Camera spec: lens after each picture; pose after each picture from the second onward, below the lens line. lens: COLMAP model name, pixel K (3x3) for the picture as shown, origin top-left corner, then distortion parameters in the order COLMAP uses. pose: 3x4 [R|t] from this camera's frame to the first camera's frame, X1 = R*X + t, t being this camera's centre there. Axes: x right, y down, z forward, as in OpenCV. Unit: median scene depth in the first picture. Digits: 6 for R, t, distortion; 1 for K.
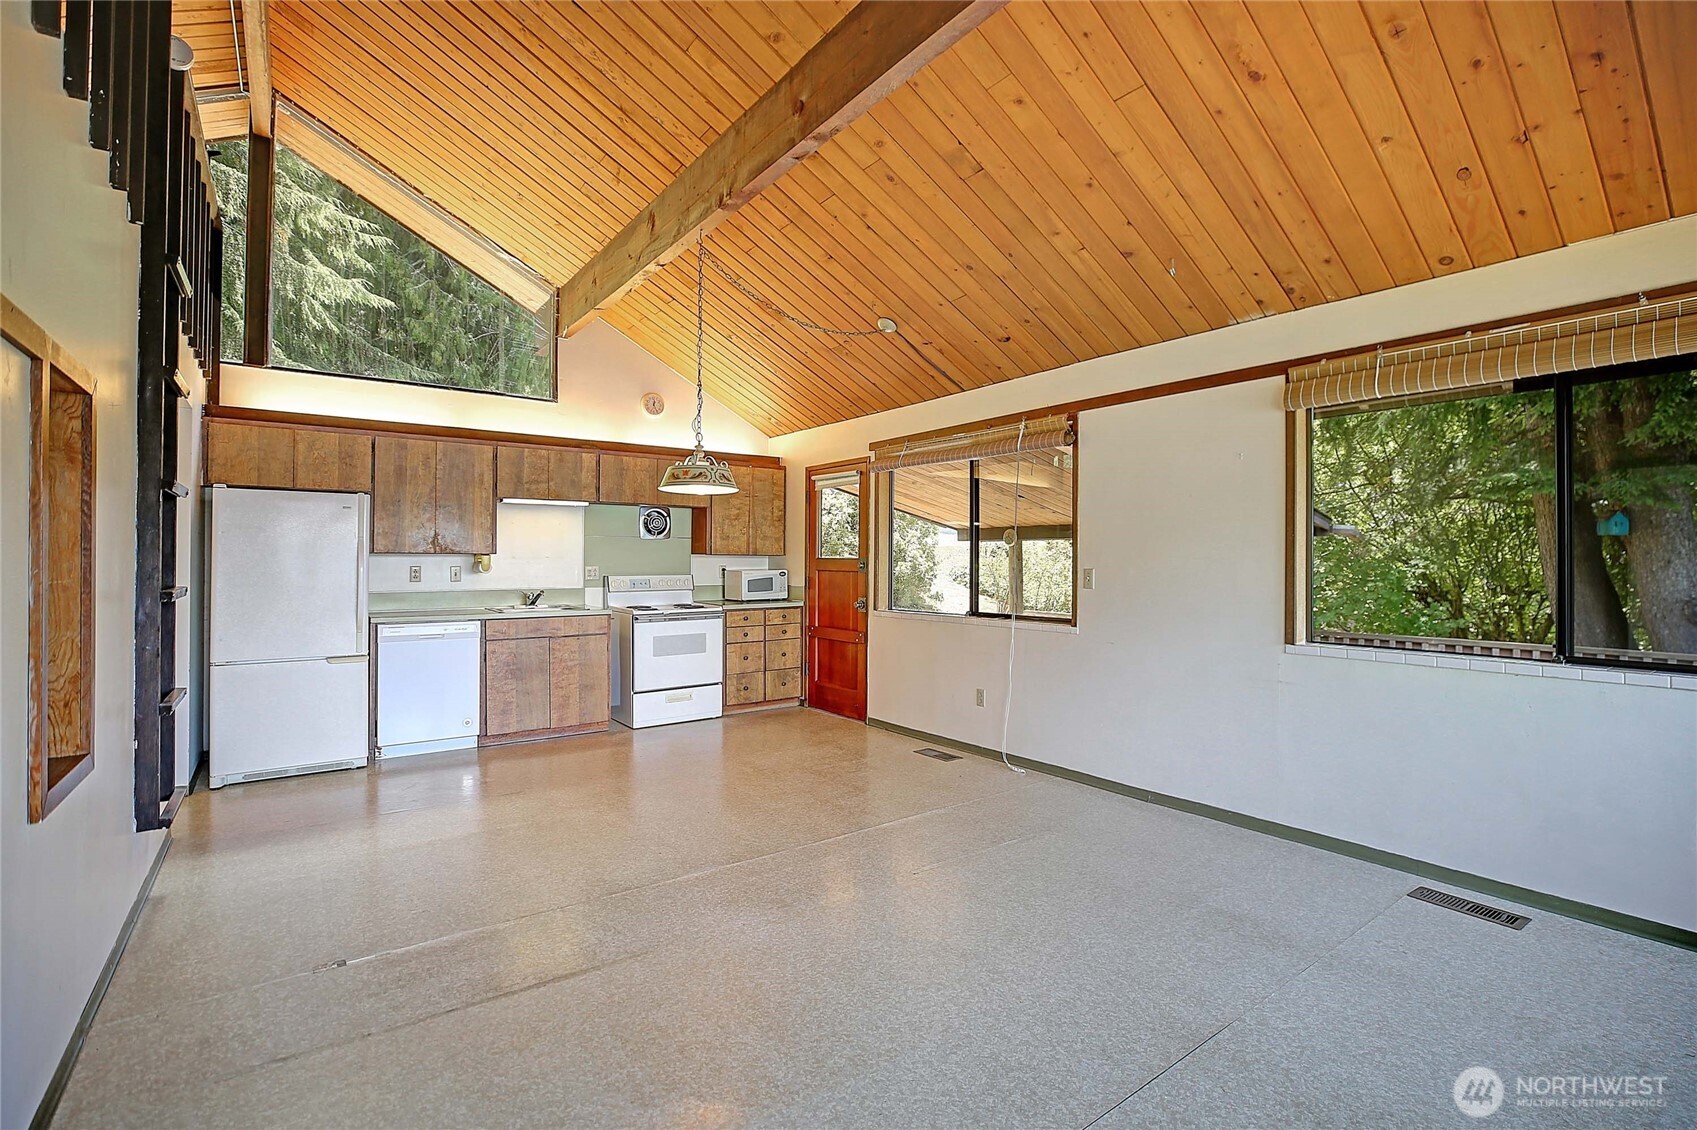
lens RADIAL K [[778.4, 0, 847.4], [0, 778.4, 559.9], [0, 0, 1]] dist [-0.032635, 0.004913]
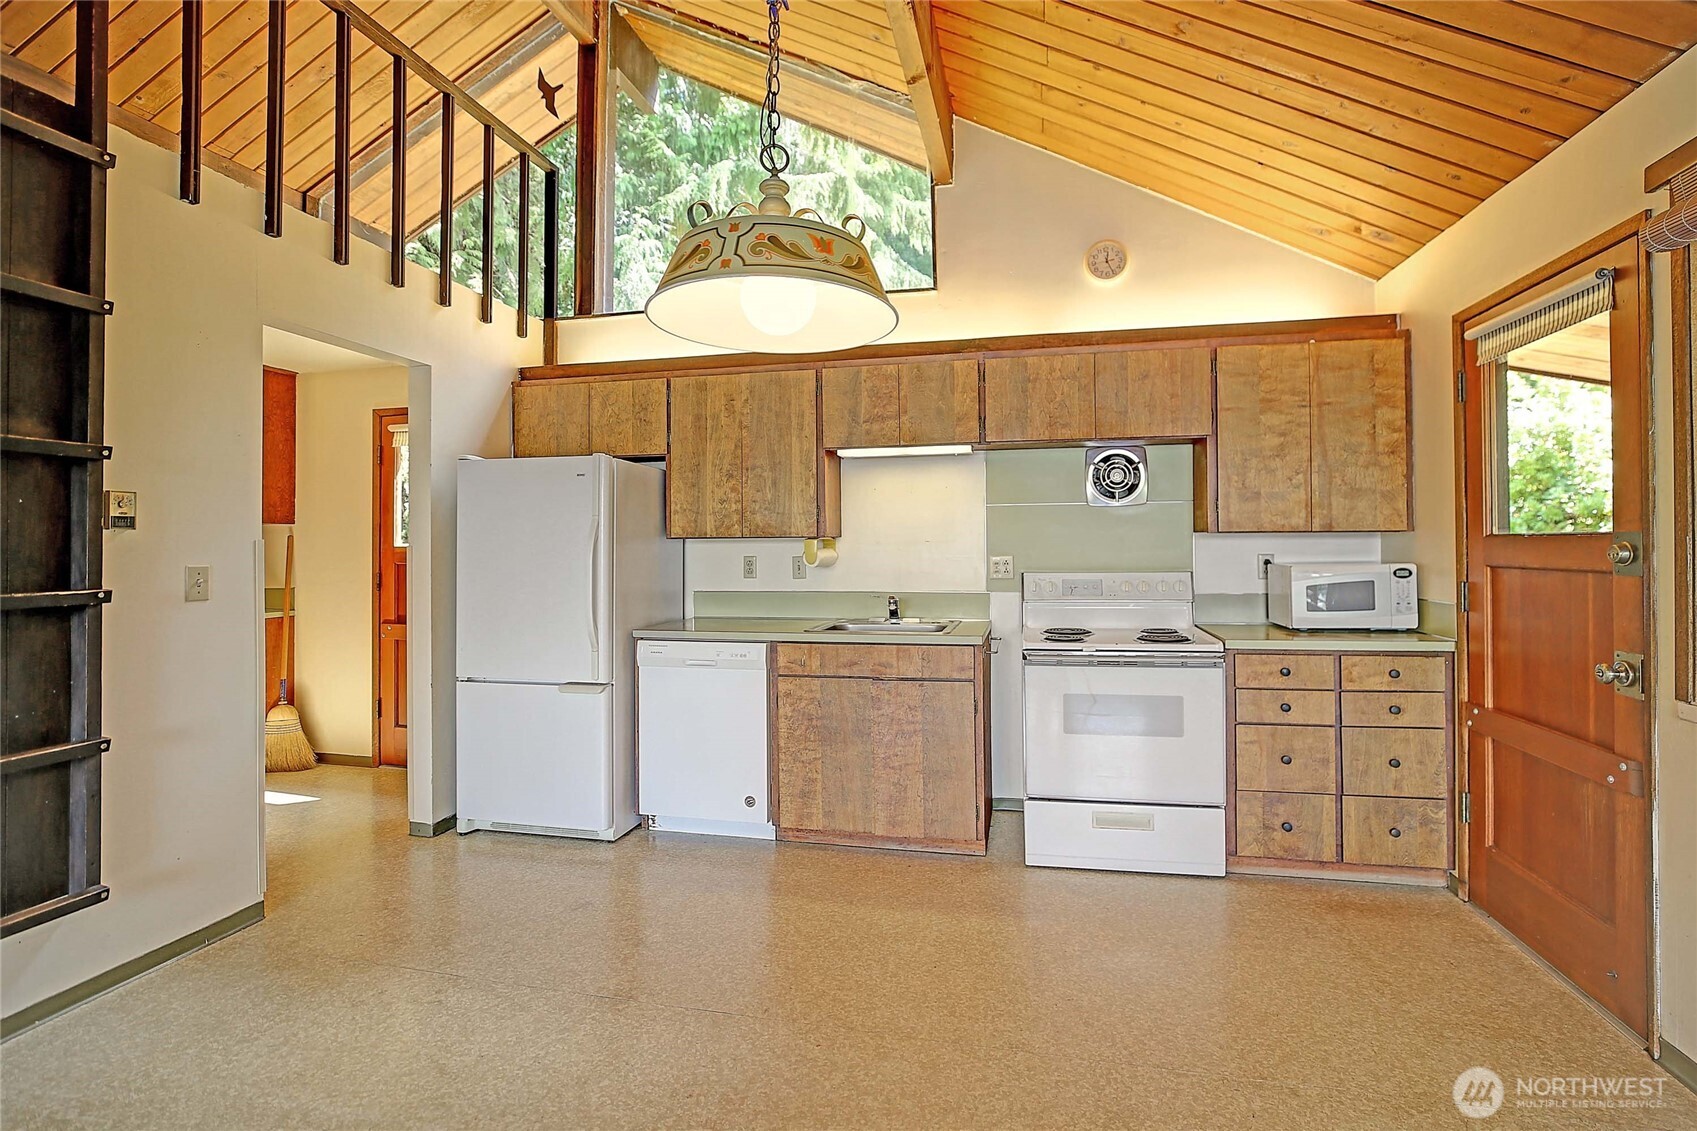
lens RADIAL K [[778.4, 0, 854.9], [0, 778.4, 541.0], [0, 0, 1]] dist [-0.032635, 0.004913]
pose [[0.661342, -0.015500, -0.749925, 0.040422], [0.007079, 0.999871, -0.014424, 0.004396], [0.750051, 0.004231, 0.661366, 0.527515]]
